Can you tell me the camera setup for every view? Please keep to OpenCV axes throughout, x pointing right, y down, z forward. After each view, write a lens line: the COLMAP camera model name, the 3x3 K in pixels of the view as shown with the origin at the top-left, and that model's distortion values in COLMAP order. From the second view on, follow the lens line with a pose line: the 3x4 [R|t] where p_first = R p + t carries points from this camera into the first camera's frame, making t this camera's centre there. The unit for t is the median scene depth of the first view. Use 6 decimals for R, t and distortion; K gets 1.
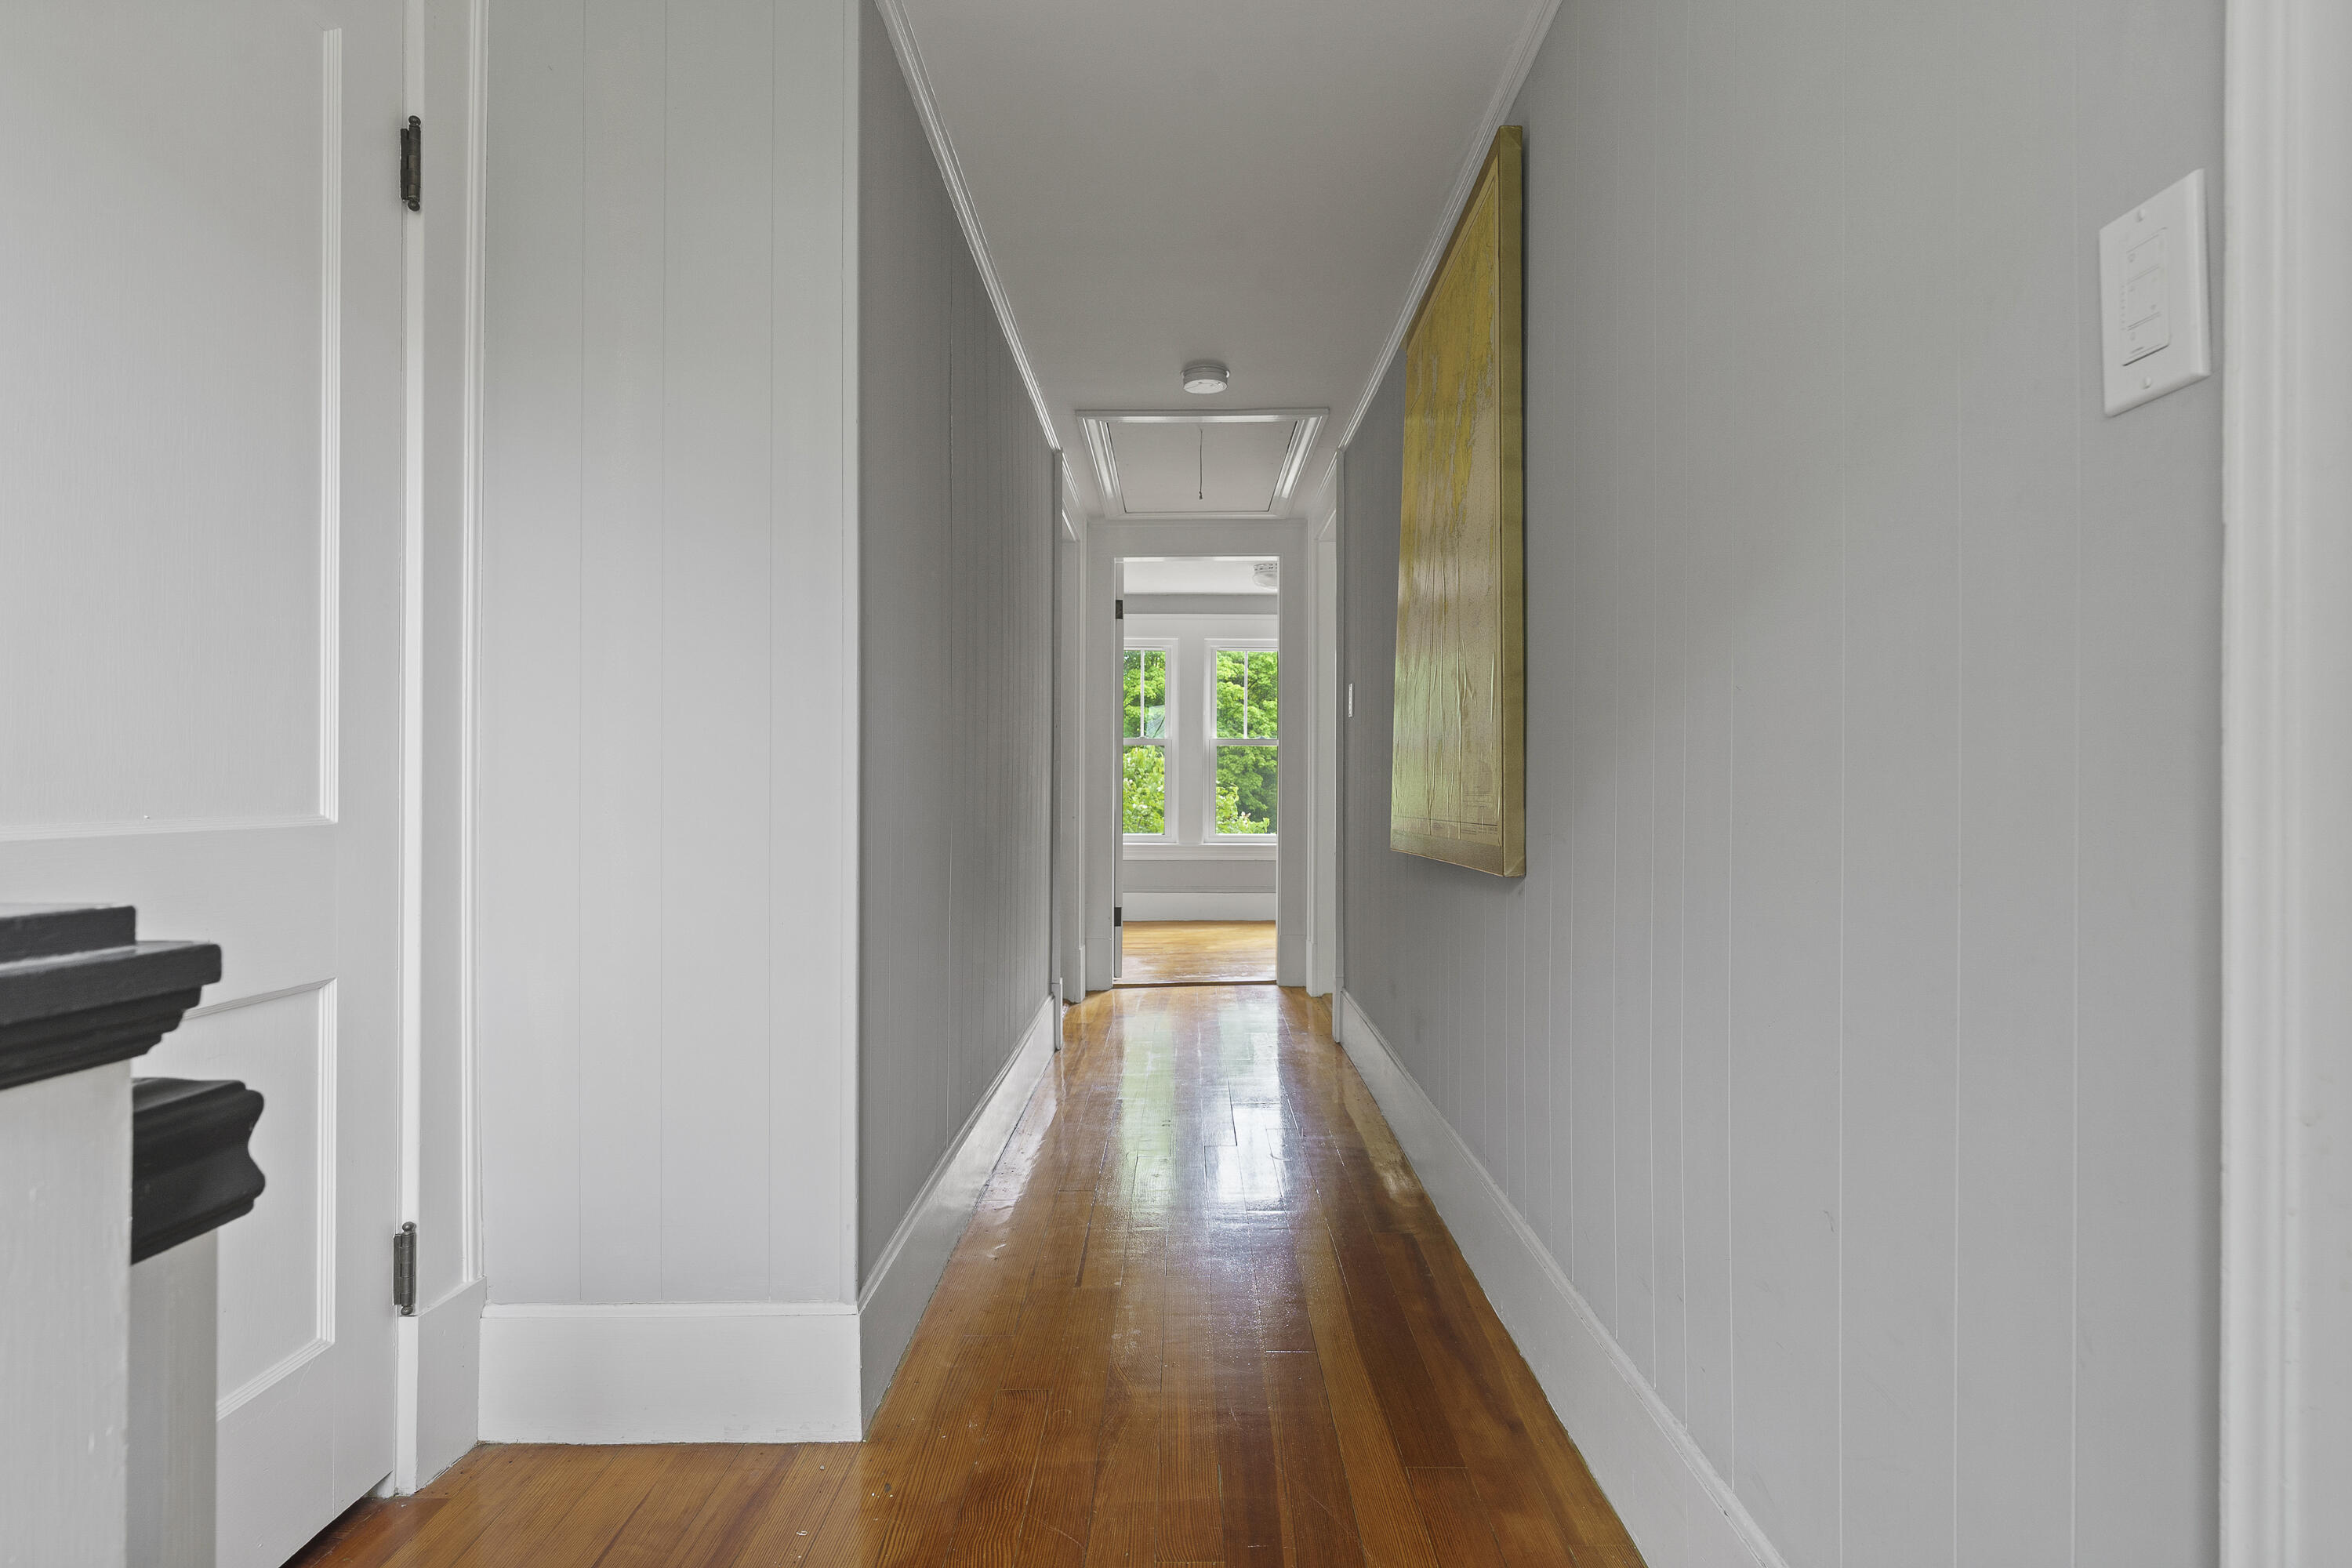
lens RADIAL K [[1219.6, 0, 1175.1], [0, 1219.6, 775.8], [0, 0, 1]] dist [-0.002785, 0.001298]
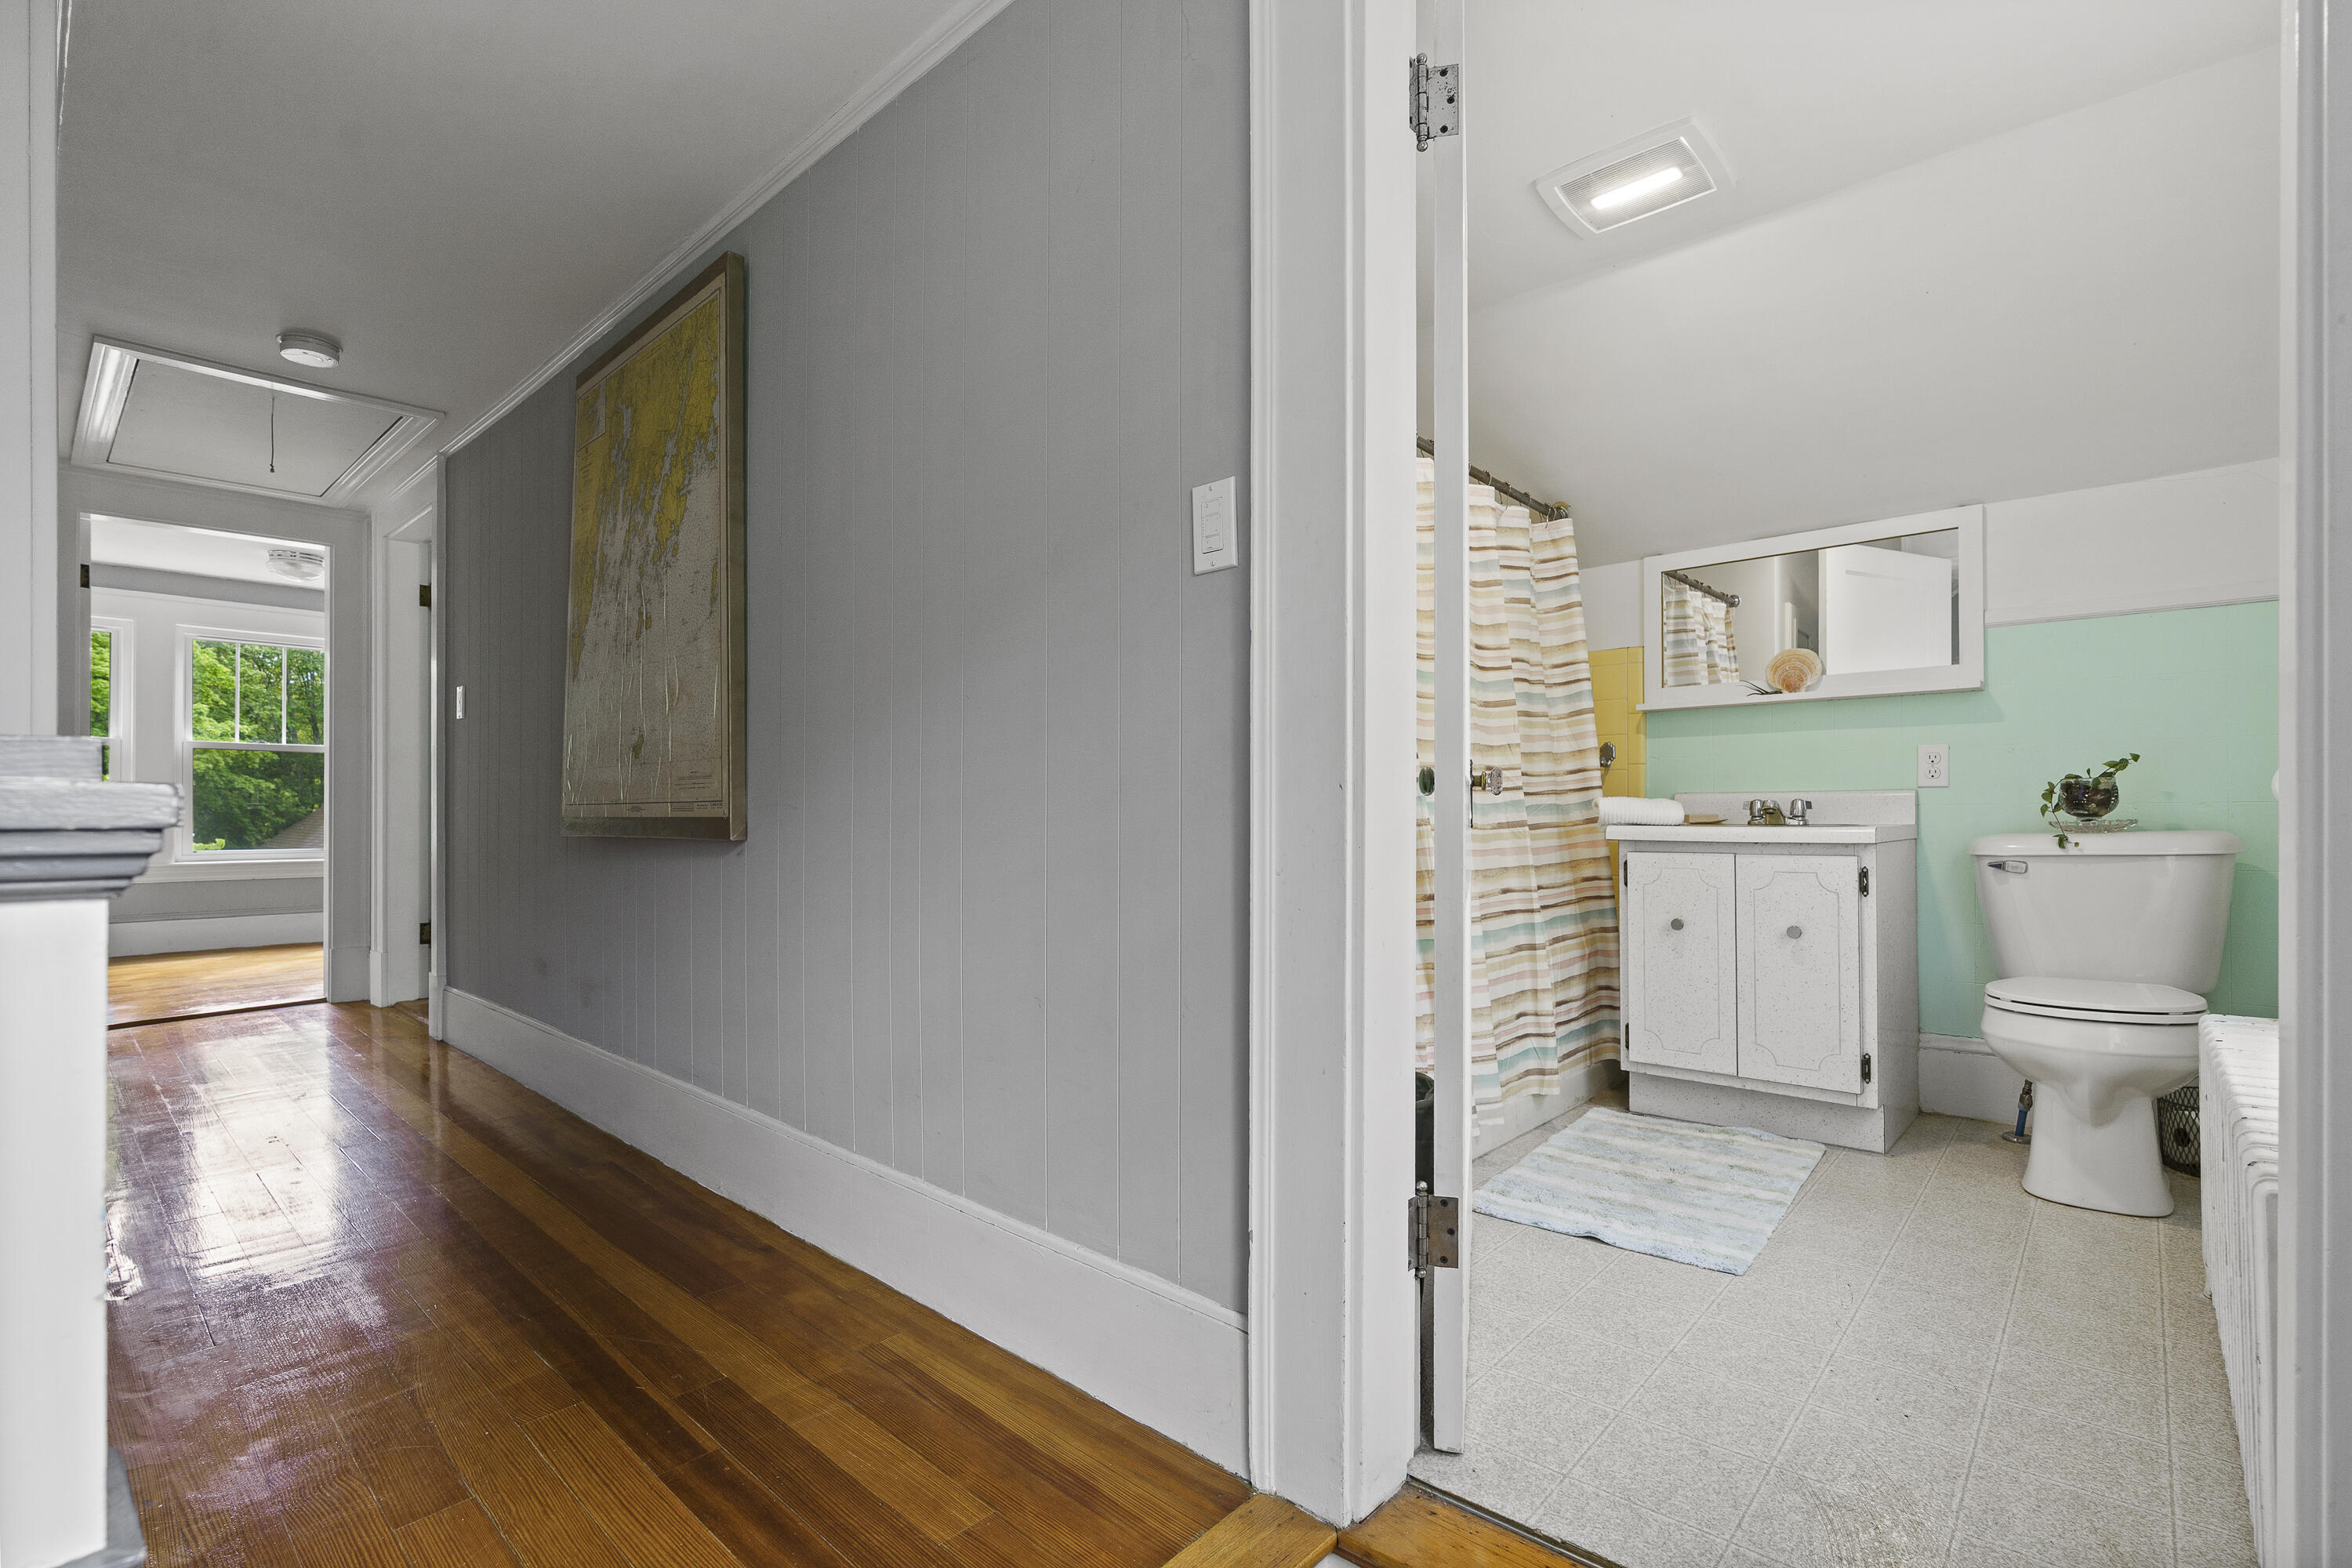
lens RADIAL K [[1071.9, 0, 1174.8], [0, 1071.9, 796.4], [0, 0, 1]] dist [-0.000393, -0.000108]
pose [[0.665111, 0.003489, 0.746736, -0.164115], [-0.000707, 0.999992, -0.004042, 0.025840], [-0.746744, 0.002160, 0.665108, -0.058622]]
